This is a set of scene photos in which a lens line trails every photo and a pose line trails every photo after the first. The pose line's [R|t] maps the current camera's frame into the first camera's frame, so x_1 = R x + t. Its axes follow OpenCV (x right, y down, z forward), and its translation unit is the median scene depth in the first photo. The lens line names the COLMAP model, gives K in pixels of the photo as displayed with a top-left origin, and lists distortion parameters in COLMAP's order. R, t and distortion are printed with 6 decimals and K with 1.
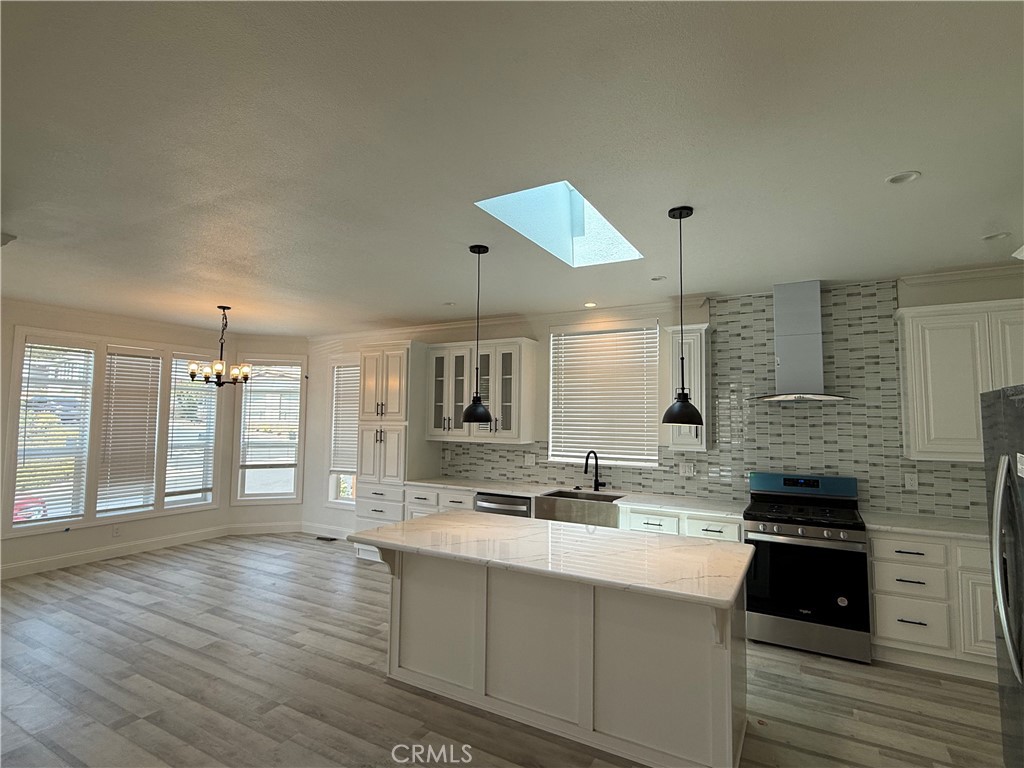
lens RADIAL K [[517.1, 0, 511.4], [0, 517.1, 382.1], [0, 0, 1]] dist [-0.001771, -0.000861]
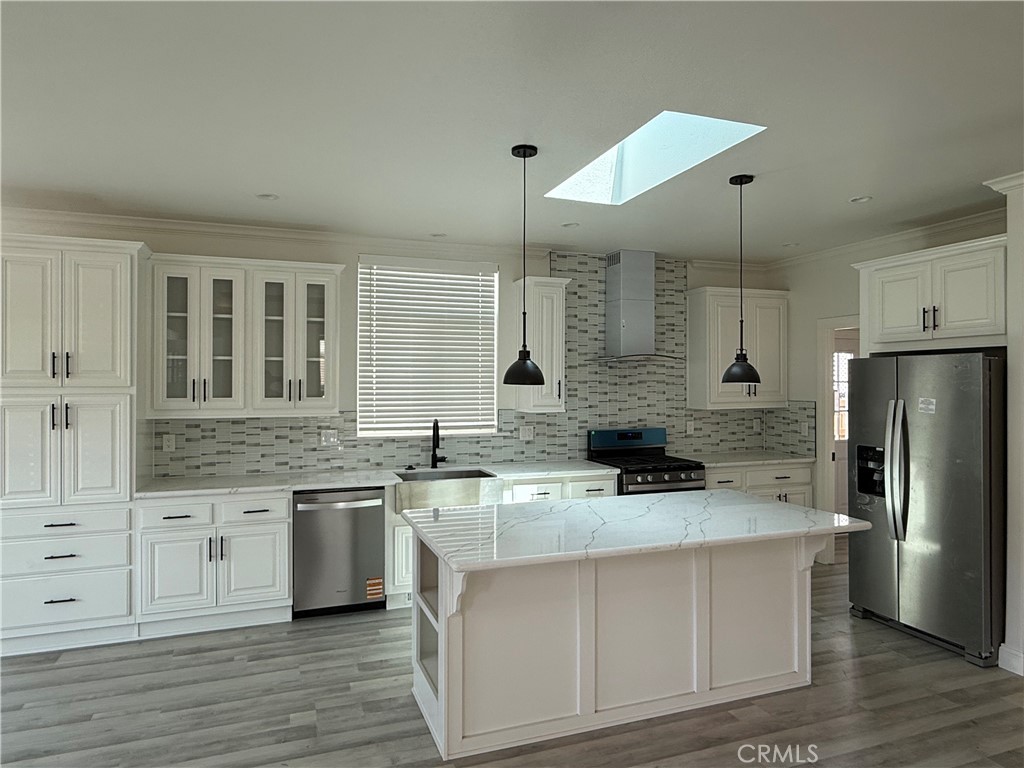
lens RADIAL K [[637.4, 0, 510.3], [0, 637.4, 381.1], [0, 0, 1]] dist [0.001972, -0.001058]
pose [[0.647158, -0.010725, 0.762281, -0.573893], [-0.045240, 0.997599, 0.052443, 0.017770], [-0.761013, -0.068425, 0.645119, 0.301529]]
